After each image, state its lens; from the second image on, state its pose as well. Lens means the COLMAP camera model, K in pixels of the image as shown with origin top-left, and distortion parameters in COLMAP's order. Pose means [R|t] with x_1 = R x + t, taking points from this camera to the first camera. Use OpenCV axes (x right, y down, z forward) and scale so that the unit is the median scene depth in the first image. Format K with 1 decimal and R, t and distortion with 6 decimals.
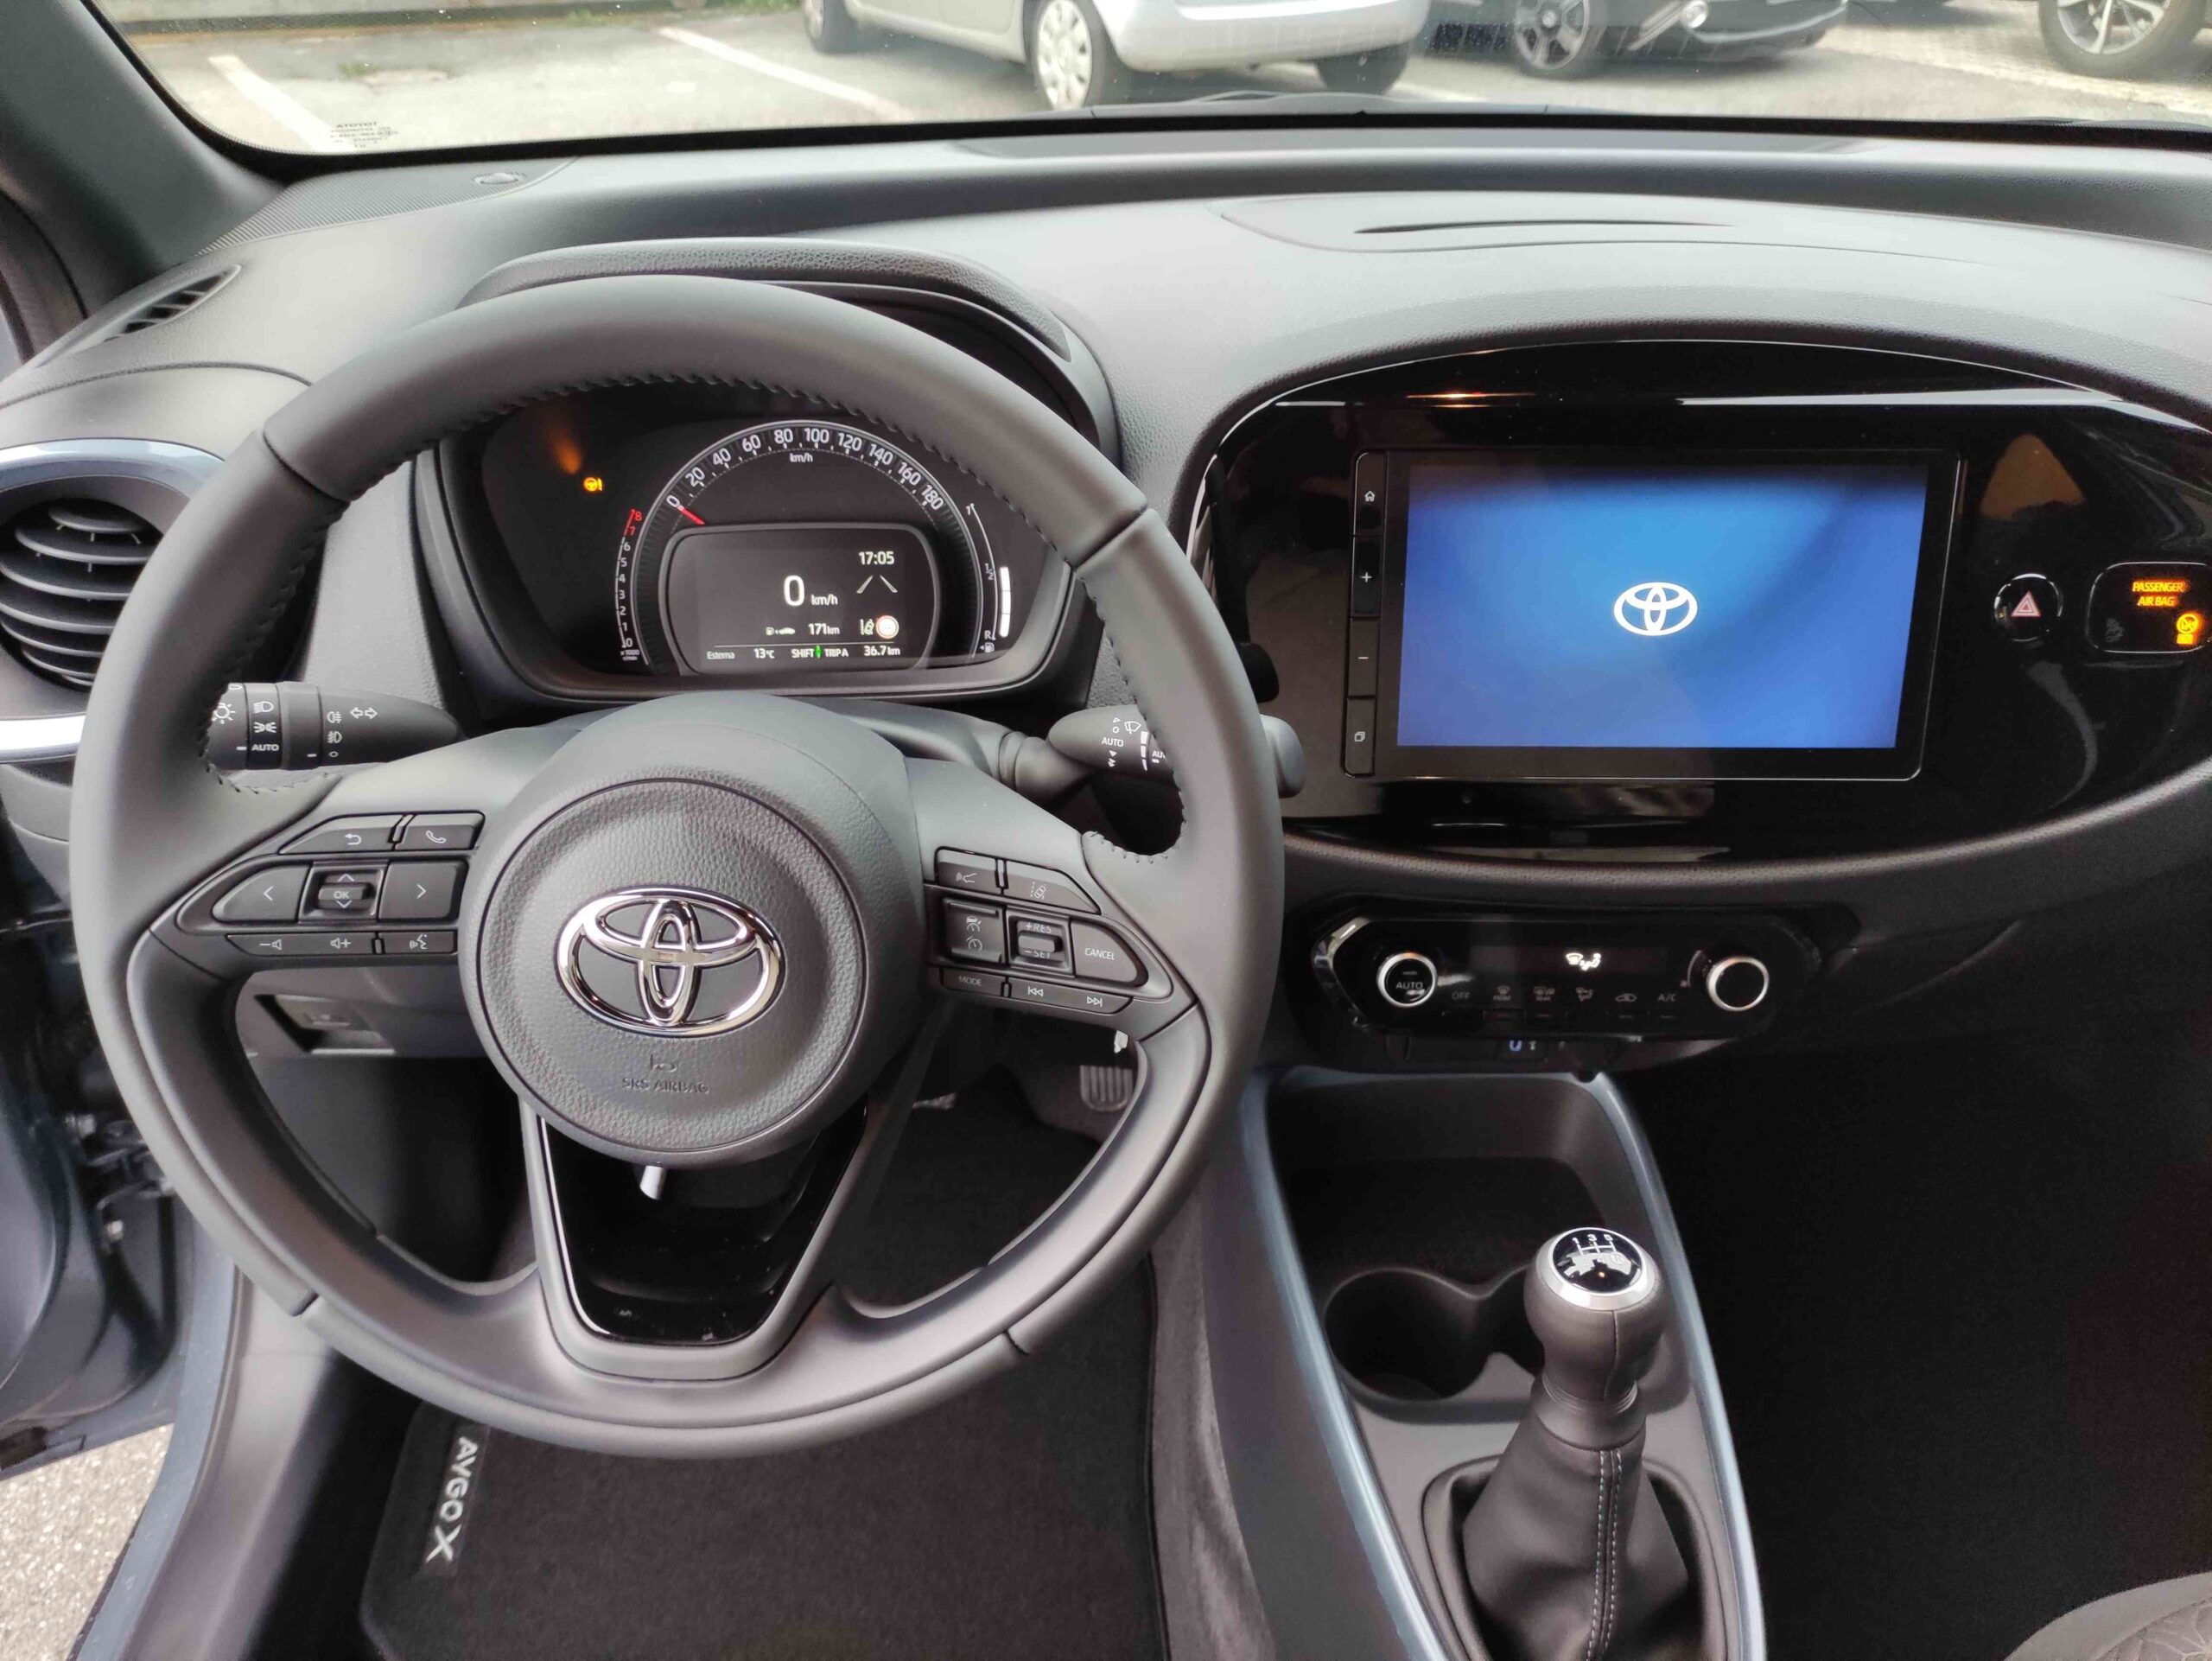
lens RADIAL K [[1620.8, 0, 1055.7], [0, 1620.8, 837.1], [0, 0, 1]] dist [0.031806, -0.033539]
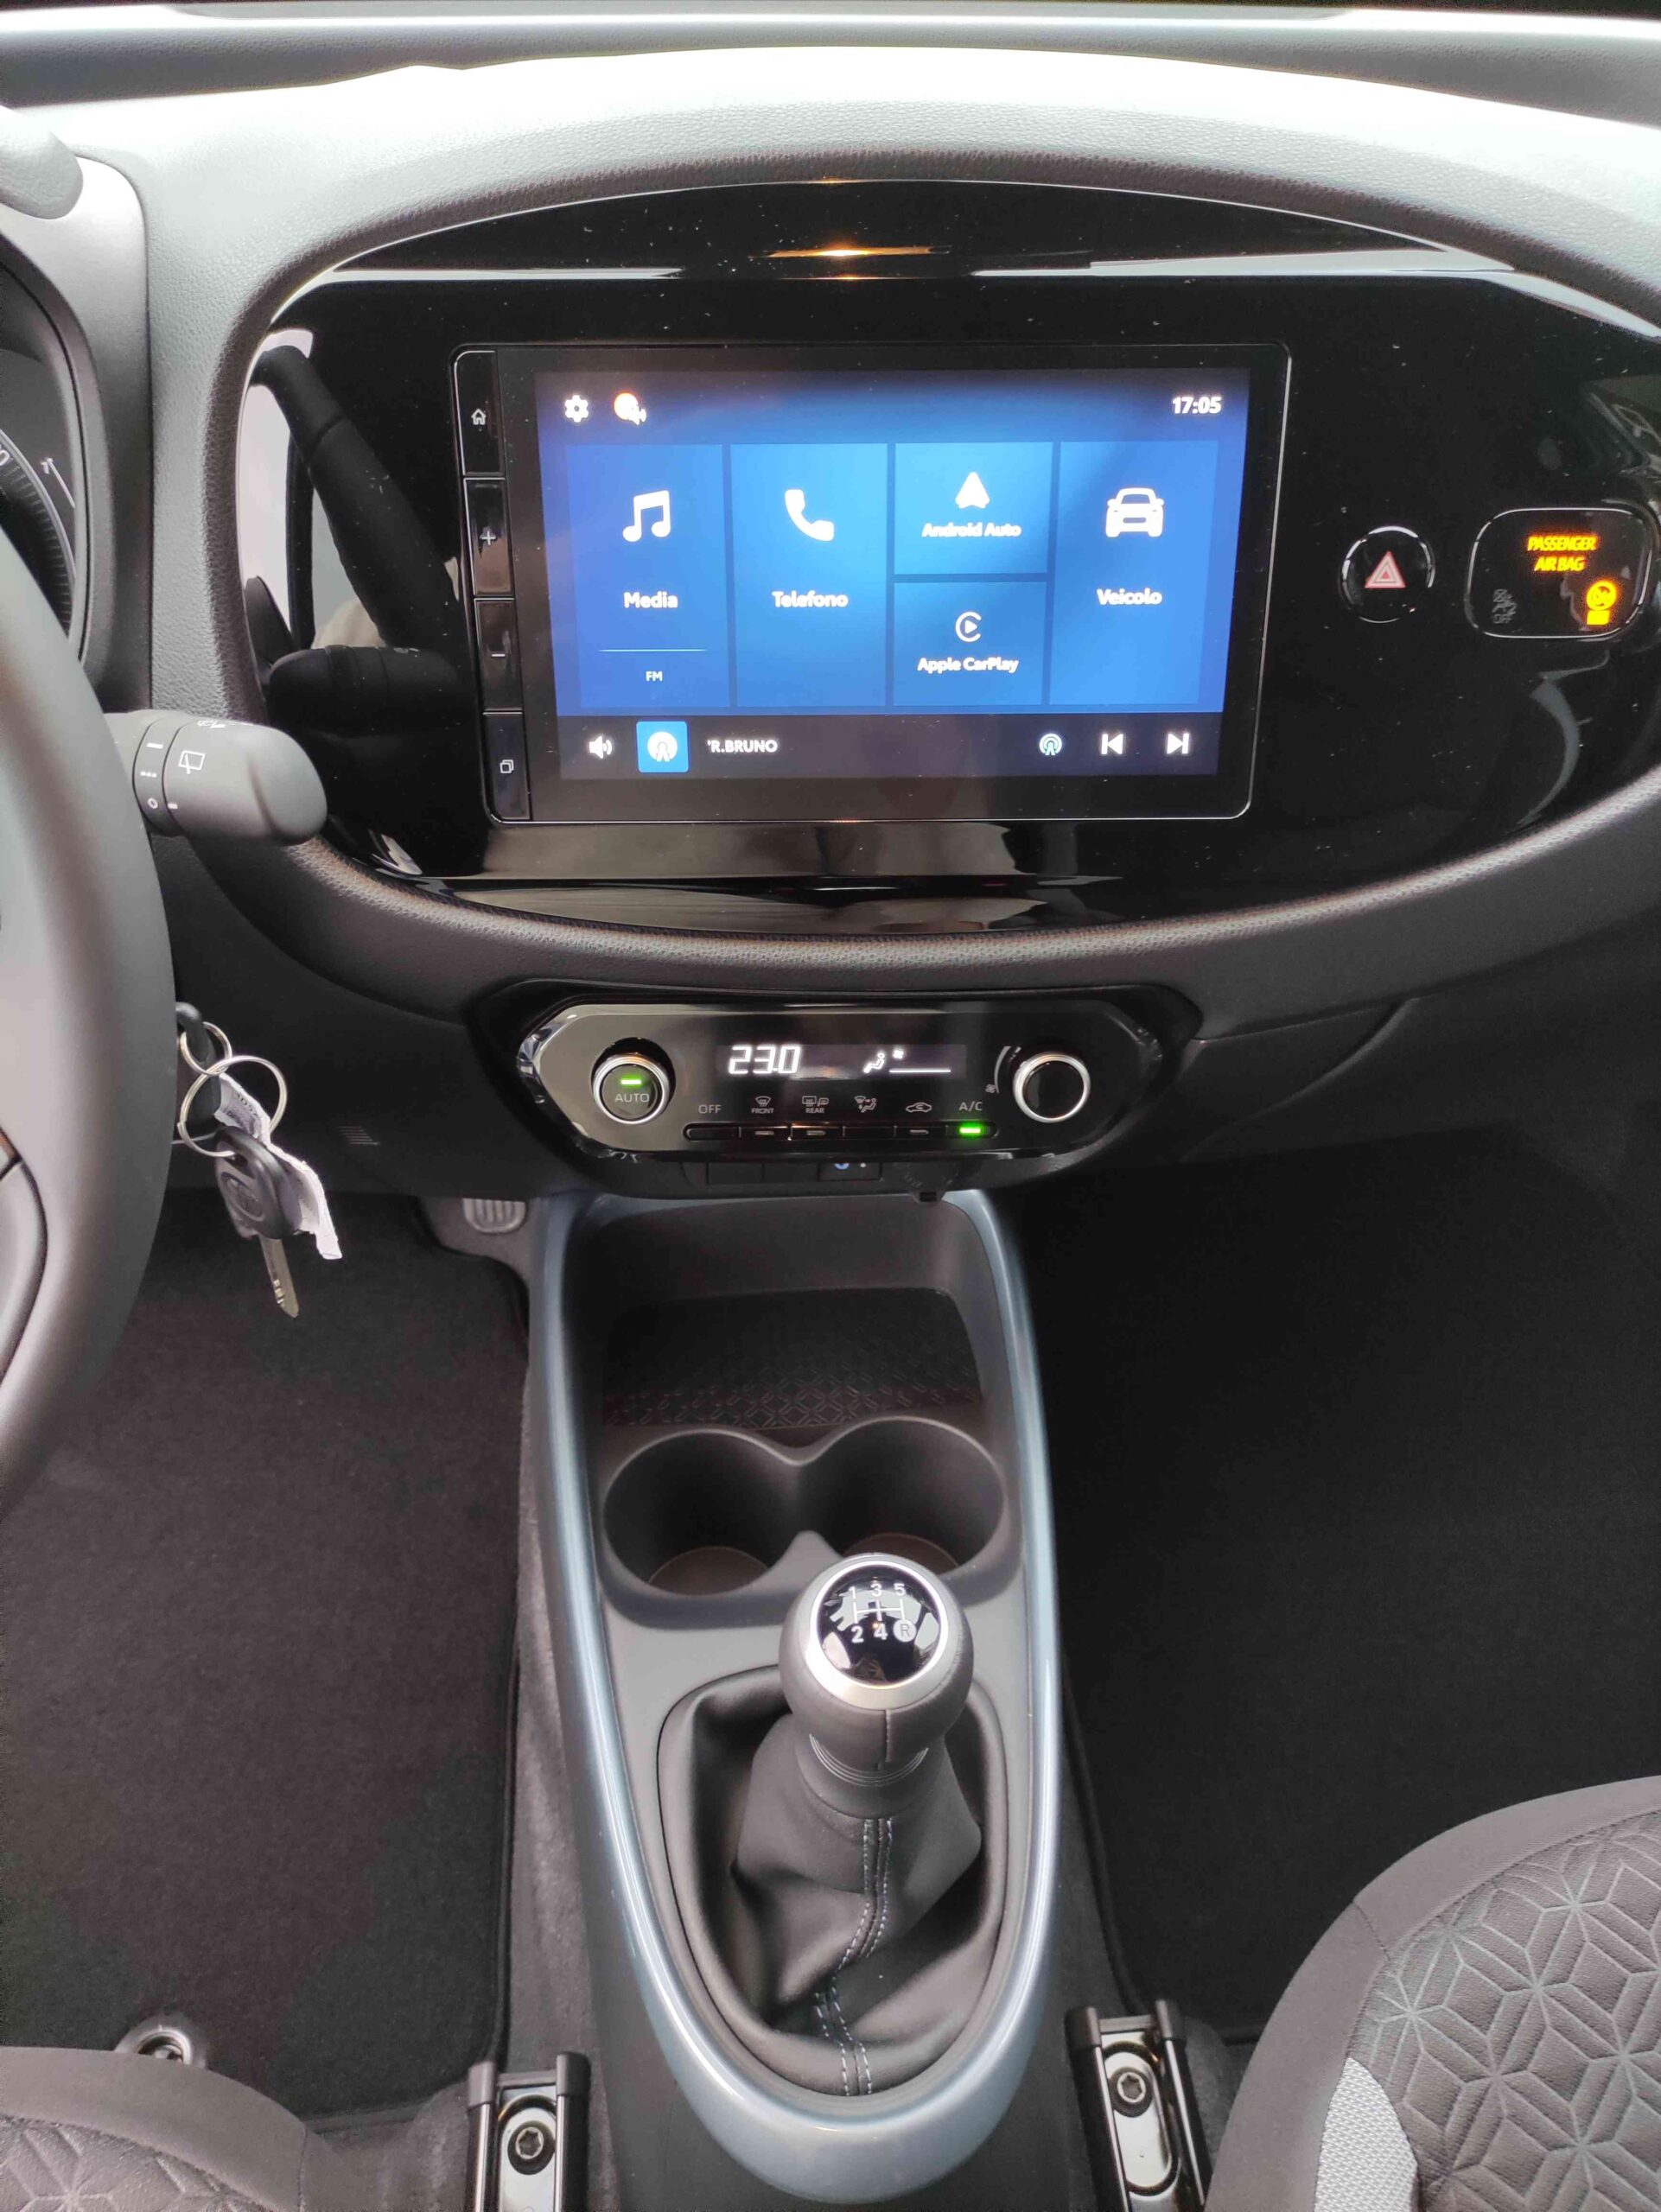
lens RADIAL K [[1574.7, 0, 830.5], [0, 1574.7, 1106.0], [0, 0, 1]] dist [0.041164, -0.063693]
pose [[0.999551, -0.015390, 0.025728, 0.296510], [0.012333, 0.993287, 0.115020, 0.010129], [-0.027326, -0.114651, 0.993030, 0.250931]]
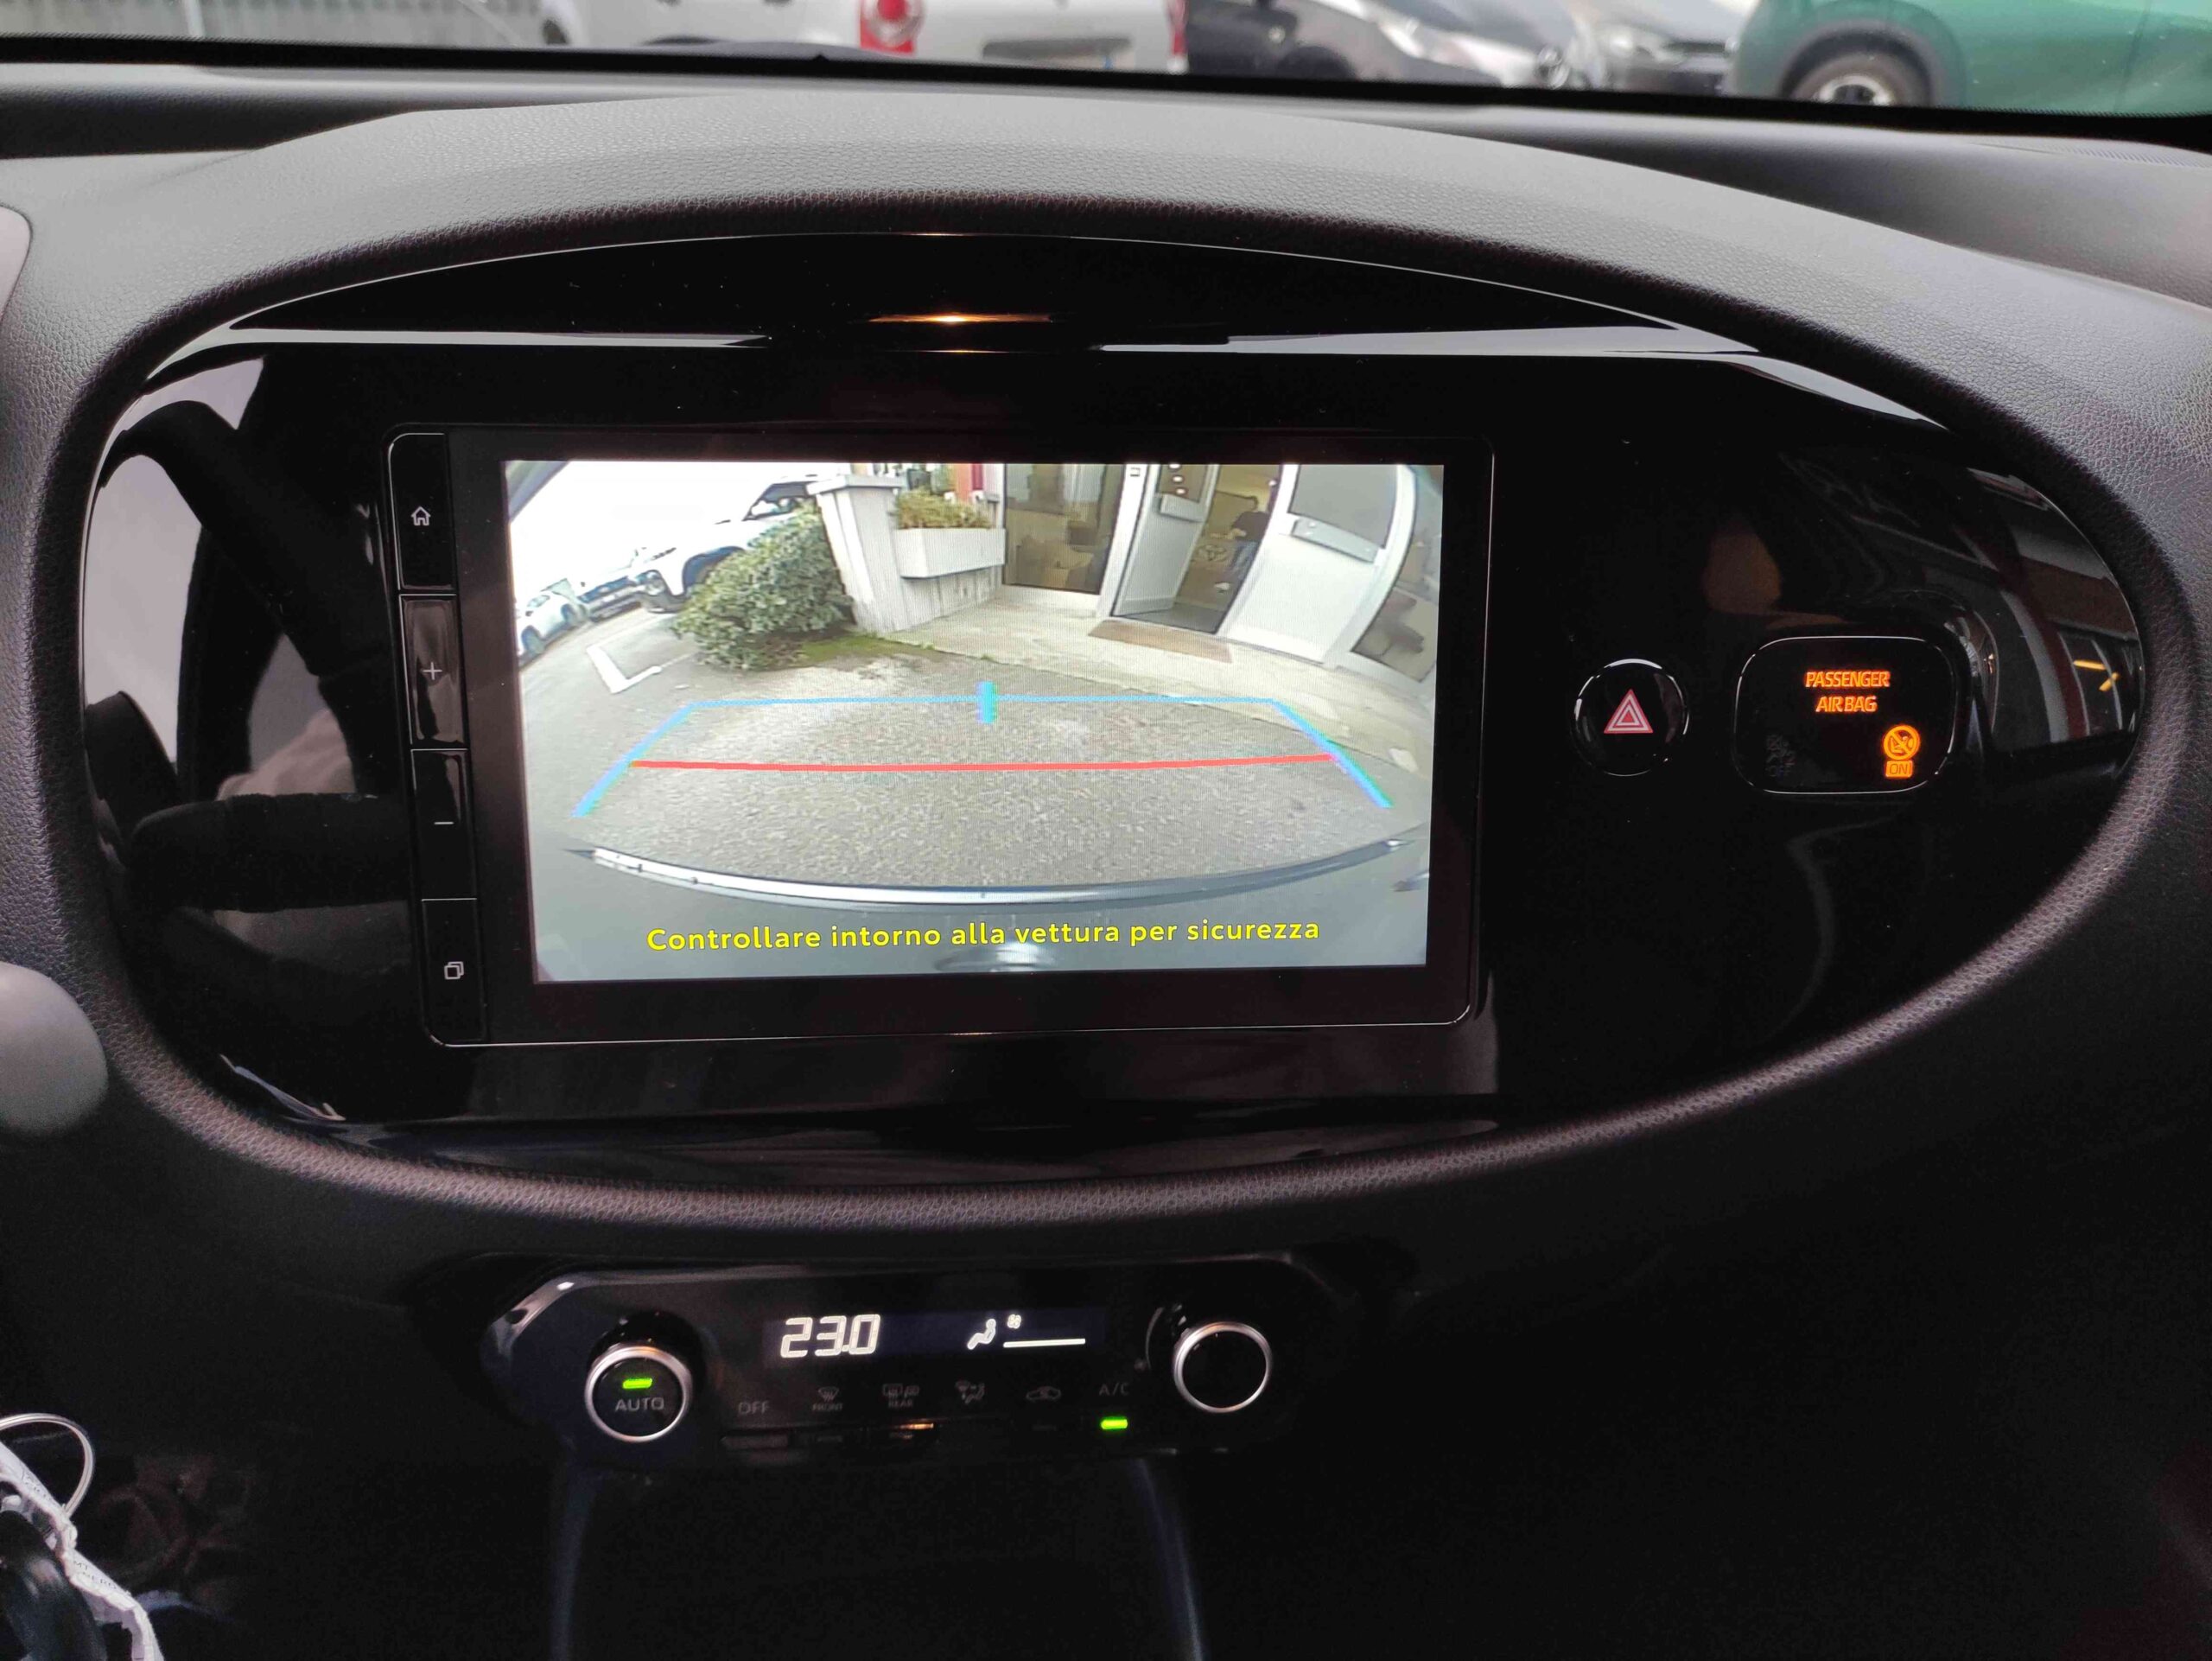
lens RADIAL K [[1574.7, 0, 1106.0], [0, 1574.7, 830.5], [0, 0, 1]] dist [0.041164, -0.063693]
pose [[0.994366, -0.018740, 0.104333, 0.327022], [0.026104, 0.997228, -0.069671, -0.062699], [-0.102738, 0.072002, 0.992099, 0.438913]]
